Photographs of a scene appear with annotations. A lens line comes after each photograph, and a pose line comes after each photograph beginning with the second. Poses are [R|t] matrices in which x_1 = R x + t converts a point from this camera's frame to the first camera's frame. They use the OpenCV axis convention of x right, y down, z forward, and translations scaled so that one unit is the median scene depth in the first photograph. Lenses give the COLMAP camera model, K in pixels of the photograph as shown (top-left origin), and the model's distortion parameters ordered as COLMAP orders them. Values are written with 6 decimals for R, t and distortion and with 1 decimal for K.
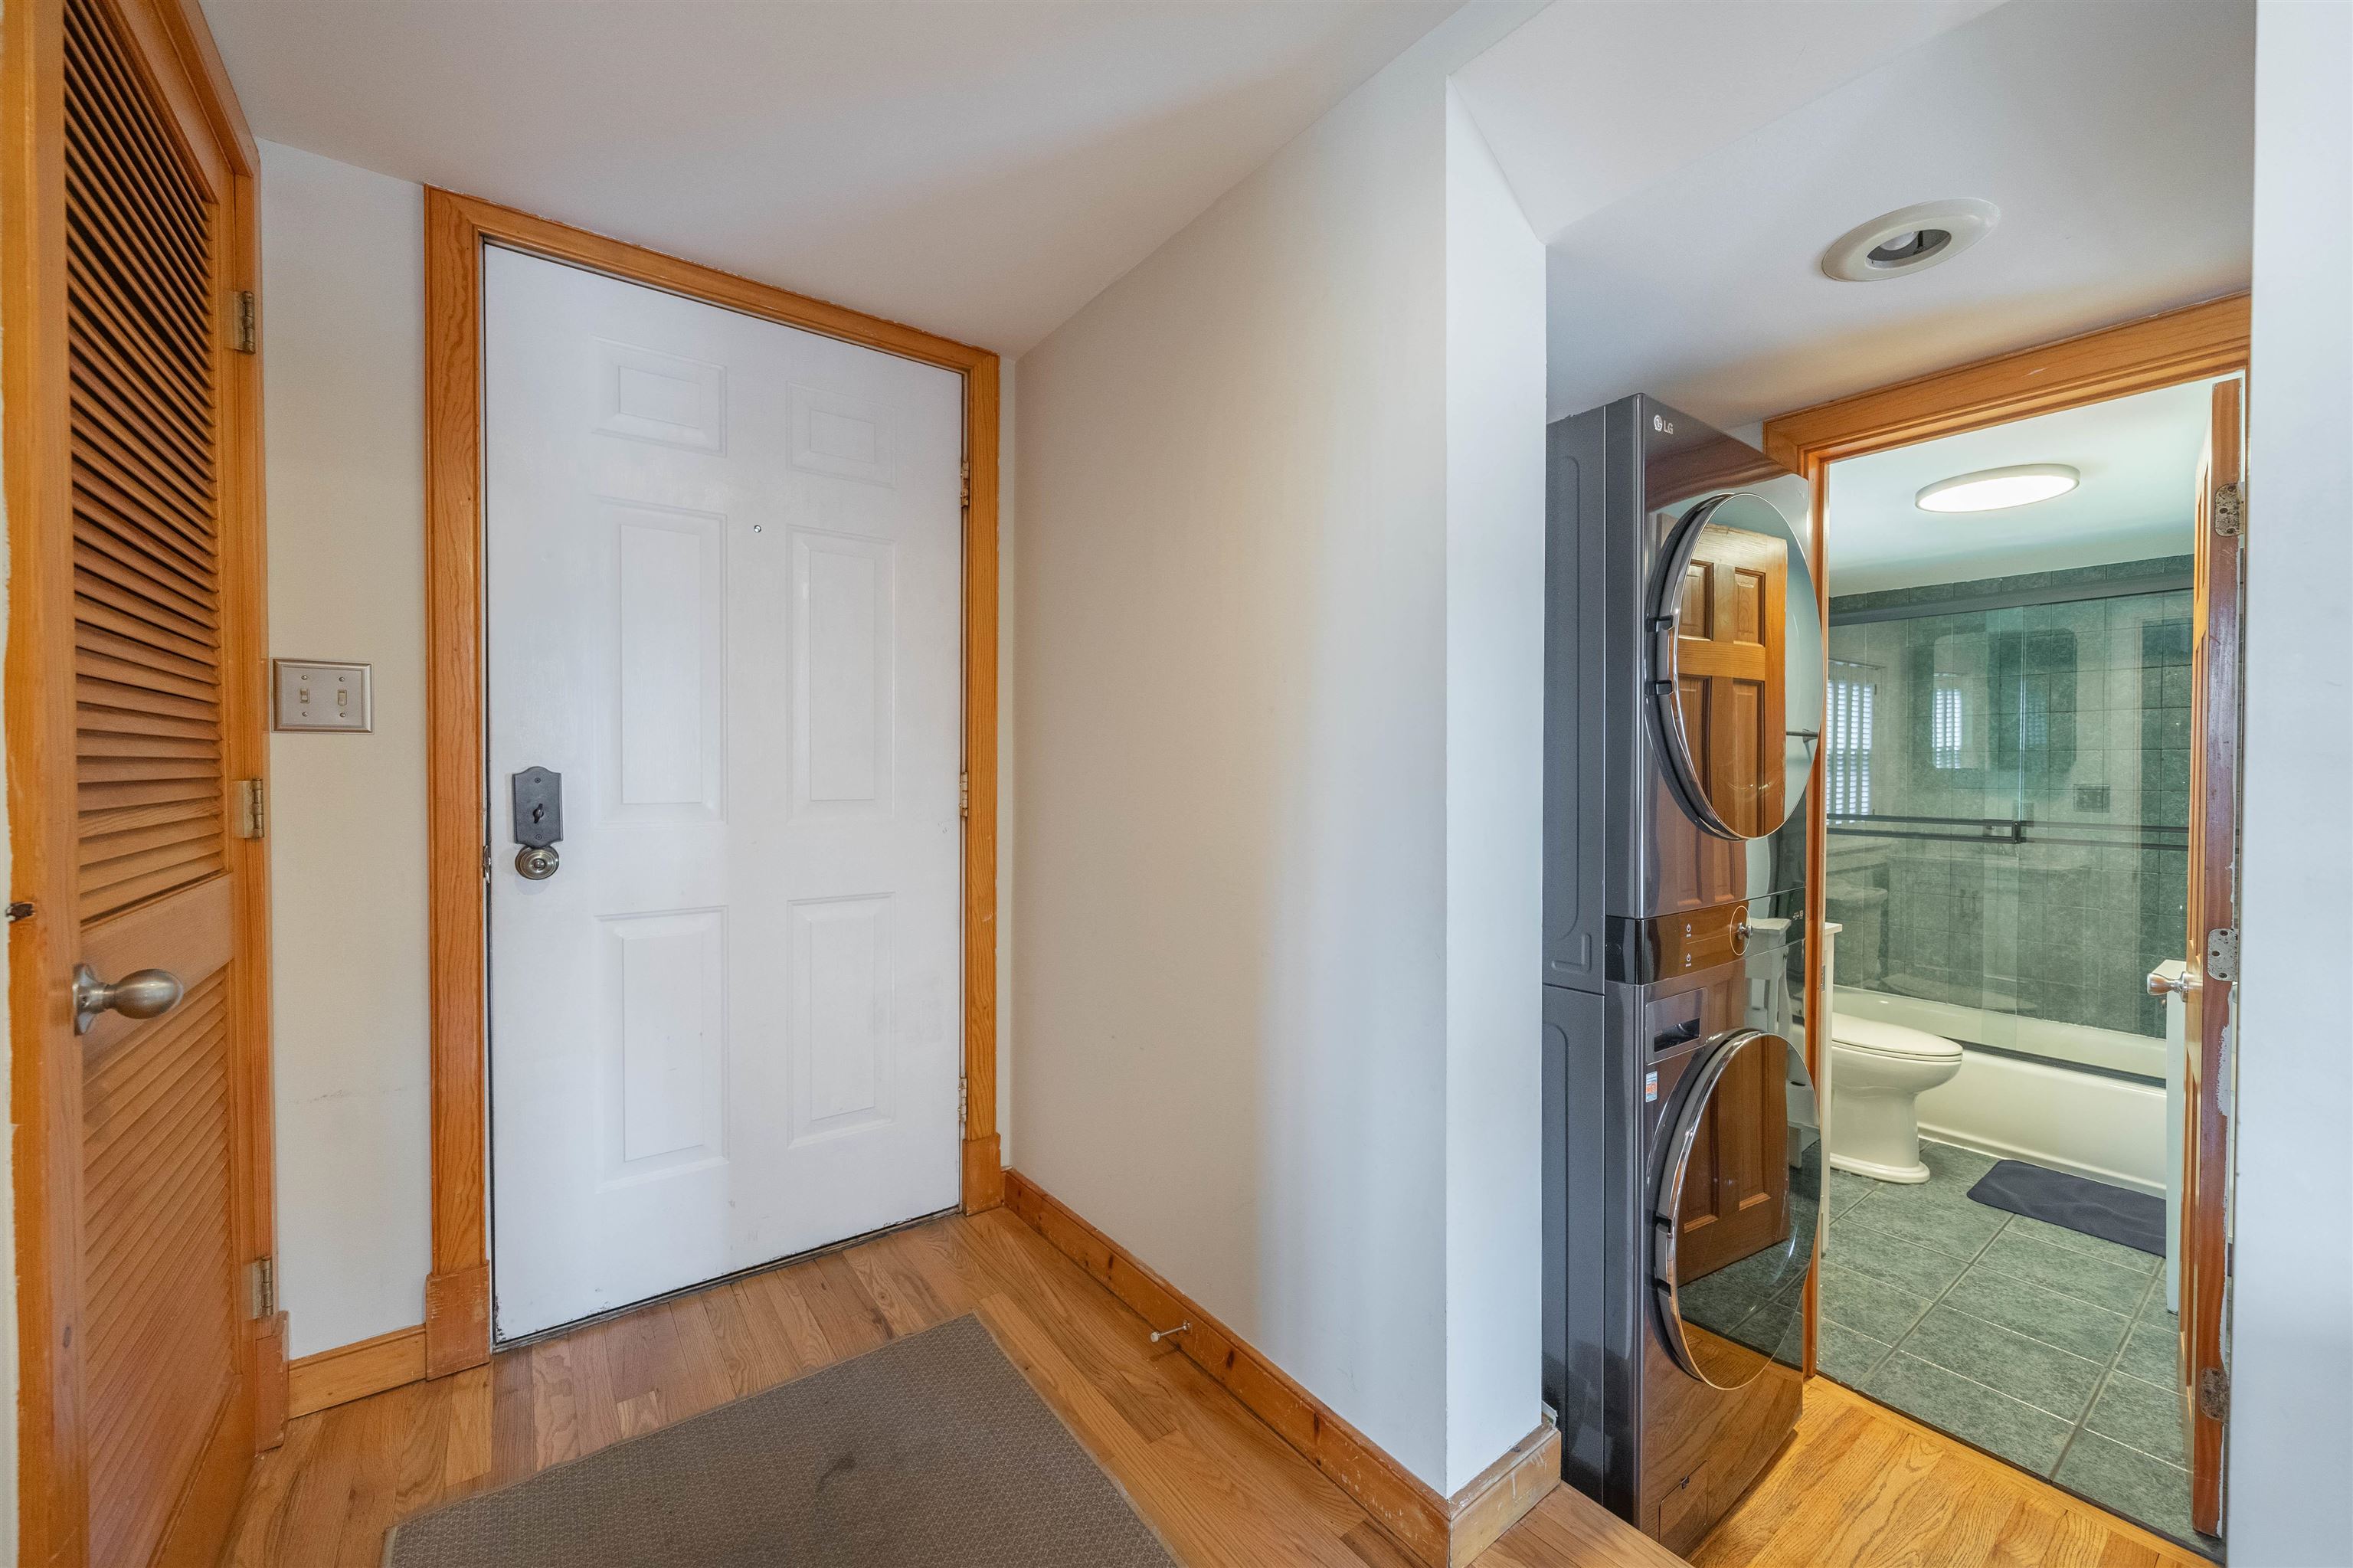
lens RADIAL K [[907.3, 0, 1179.4], [0, 907.3, 773.1], [0, 0, 1]] dist [-0.000307, -0.000049]
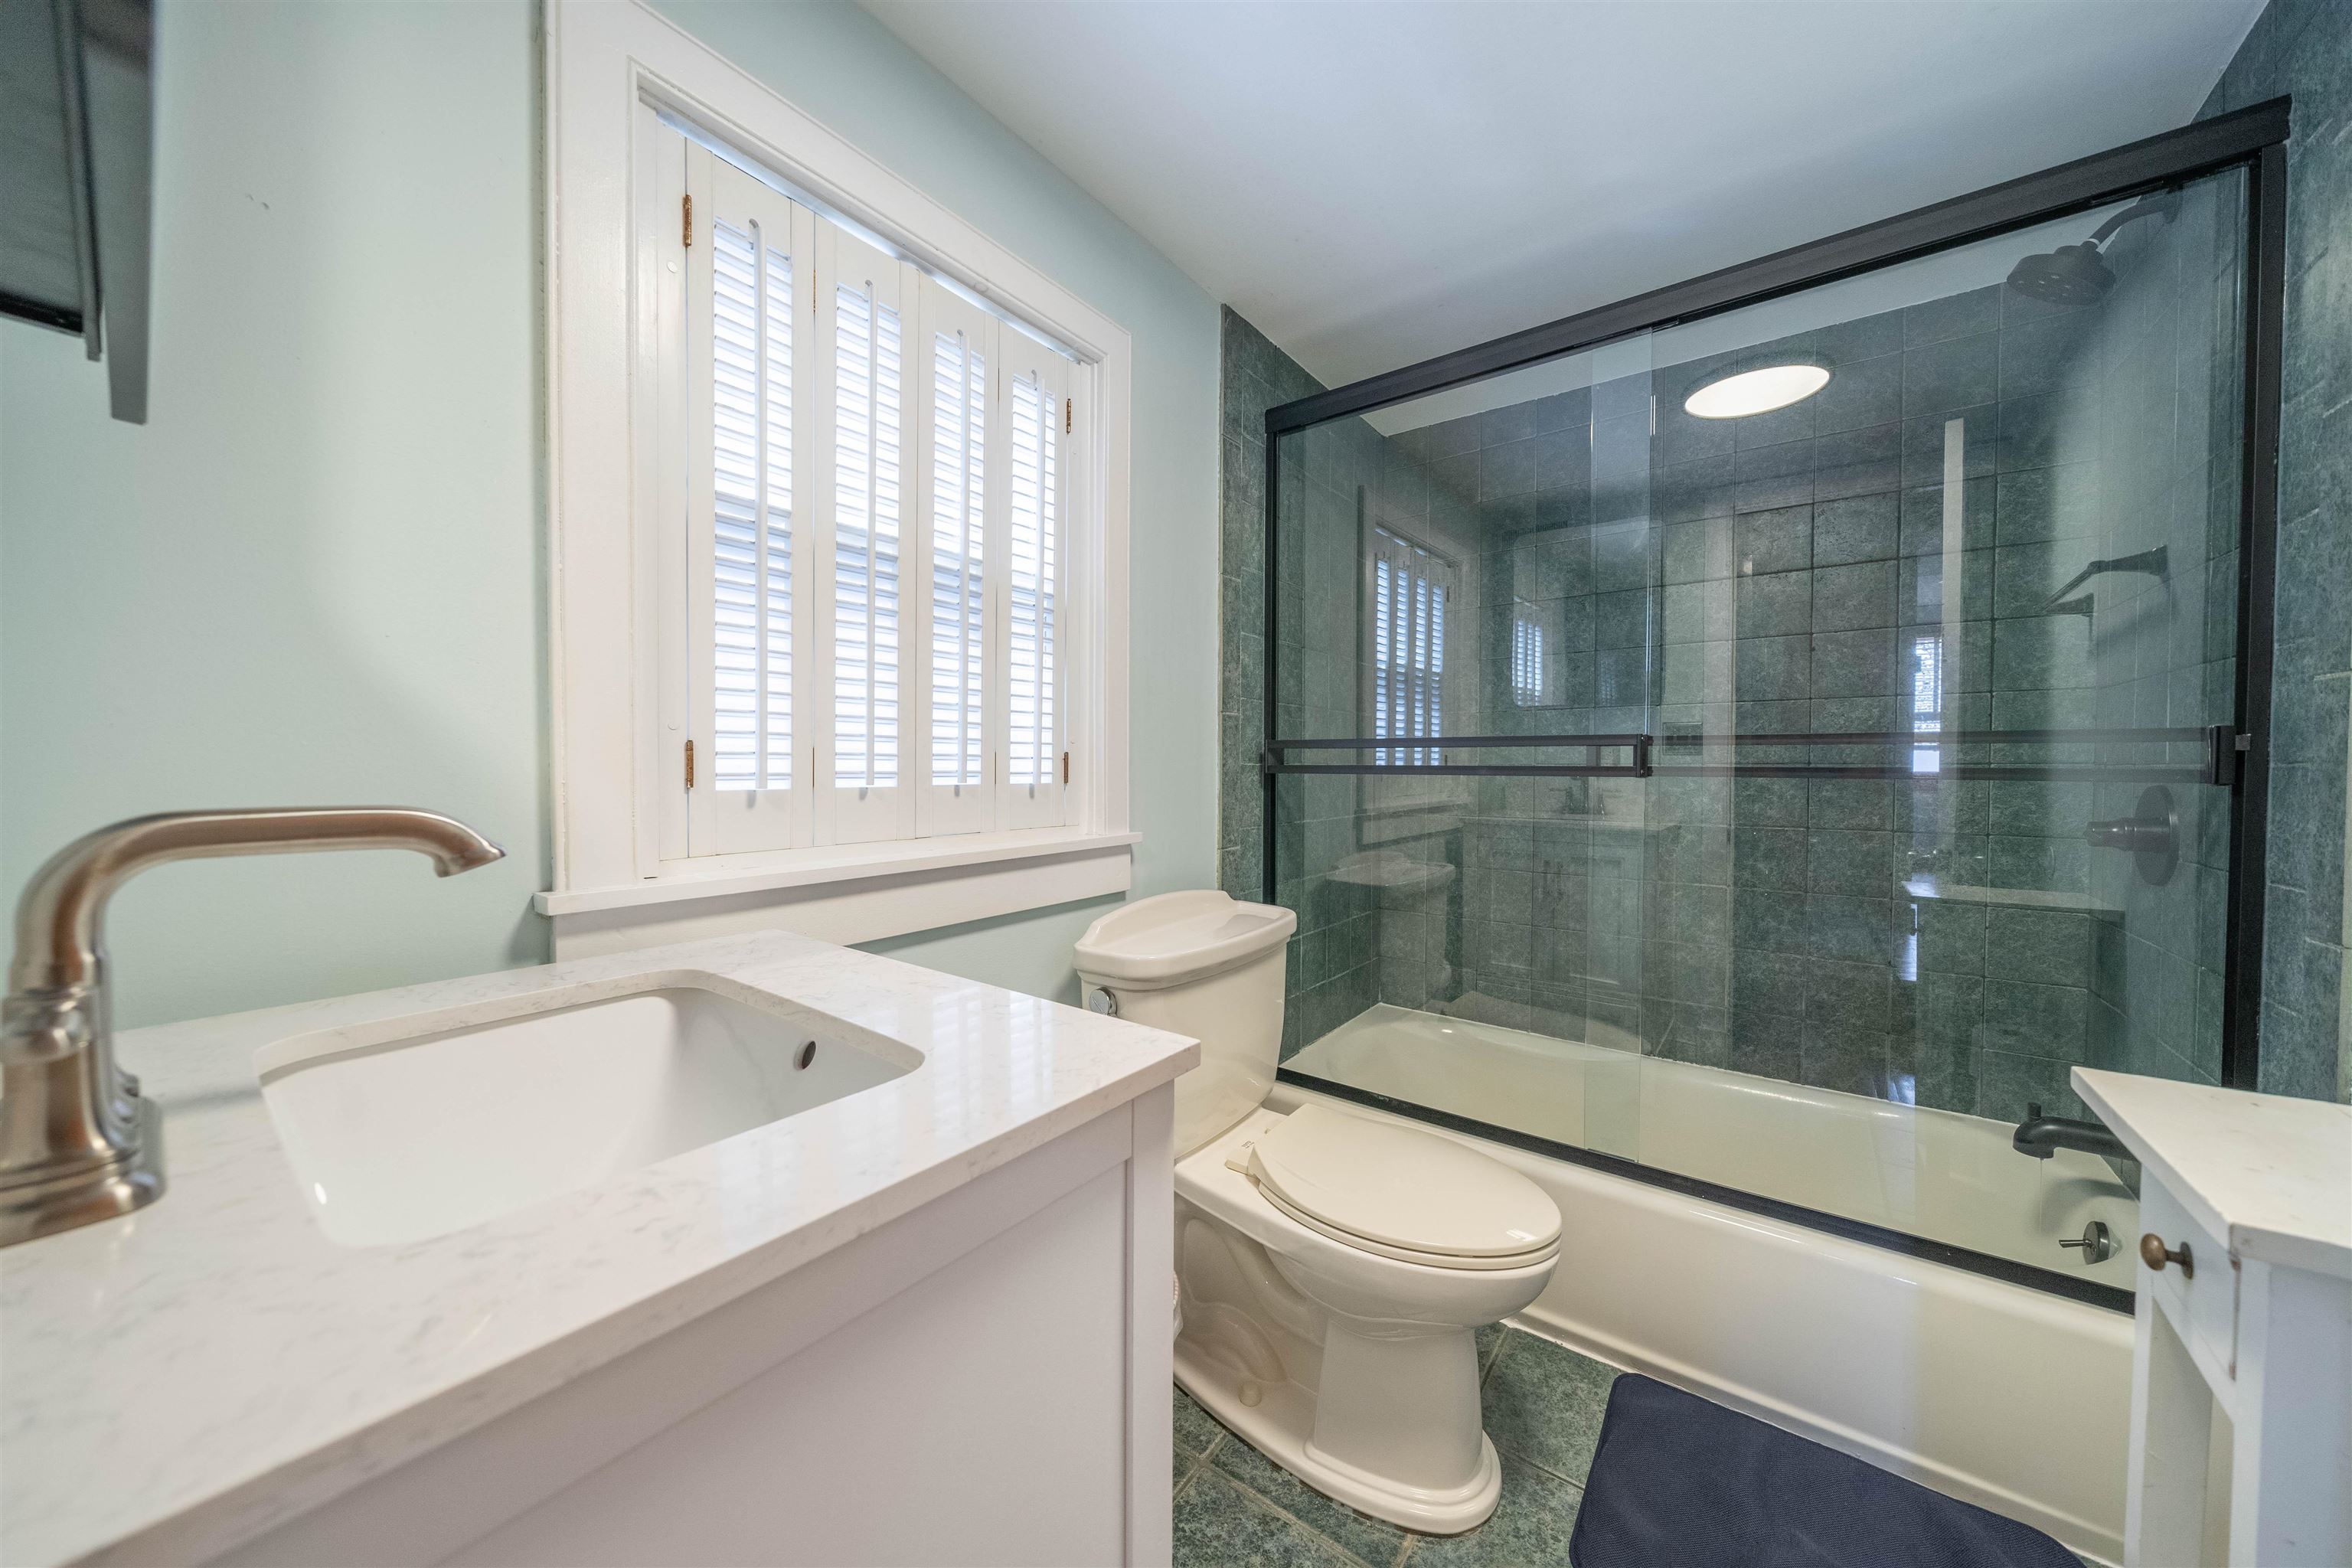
lens RADIAL K [[790.9, 0, 1176.0], [0, 790.9, 784.0], [0, 0, 1]] dist [0.000258, 0.000003]
pose [[0.959418, -0.012864, 0.281694, 0.407441], [0.007952, 0.999796, 0.018572, 0.053753], [-0.281876, -0.015579, 0.959324, 0.484558]]
